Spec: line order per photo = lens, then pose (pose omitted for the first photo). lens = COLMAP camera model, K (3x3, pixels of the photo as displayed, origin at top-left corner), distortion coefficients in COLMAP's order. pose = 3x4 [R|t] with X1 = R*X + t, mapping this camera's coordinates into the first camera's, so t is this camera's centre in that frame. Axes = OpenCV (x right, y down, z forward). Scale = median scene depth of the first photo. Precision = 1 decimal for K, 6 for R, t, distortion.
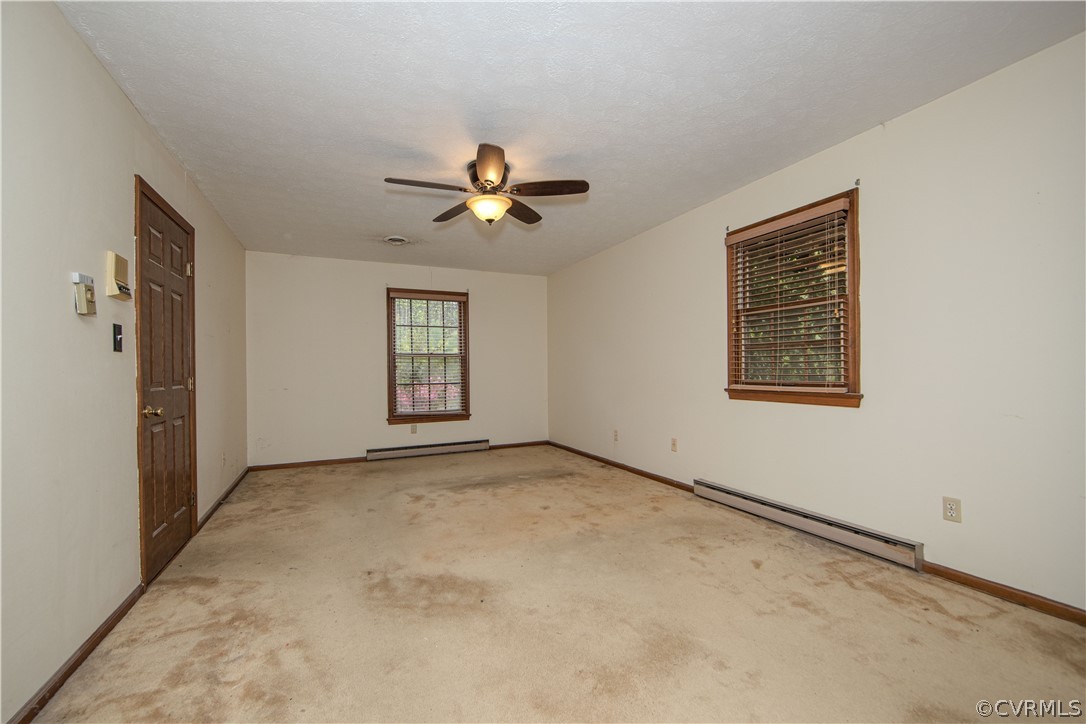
lens RADIAL K [[440.0, 0, 538.1], [0, 440.0, 369.5], [0, 0, 1]] dist [-0.015115, 0.000196]
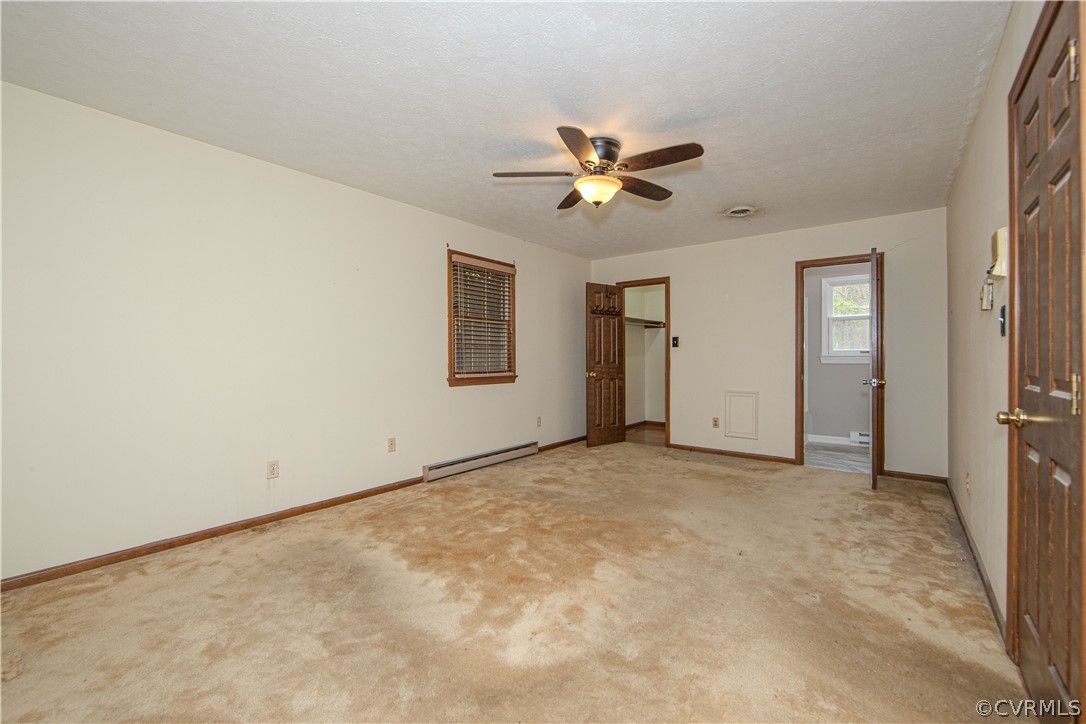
lens RADIAL K [[440.0, 0, 538.1], [0, 440.0, 369.5], [0, 0, 1]] dist [-0.015115, 0.000196]
pose [[-0.437917, -0.005997, 0.898995, -0.847908], [0.010252, 0.999879, 0.011664, 0.008497], [-0.898957, 0.014325, -0.437803, 1.460286]]
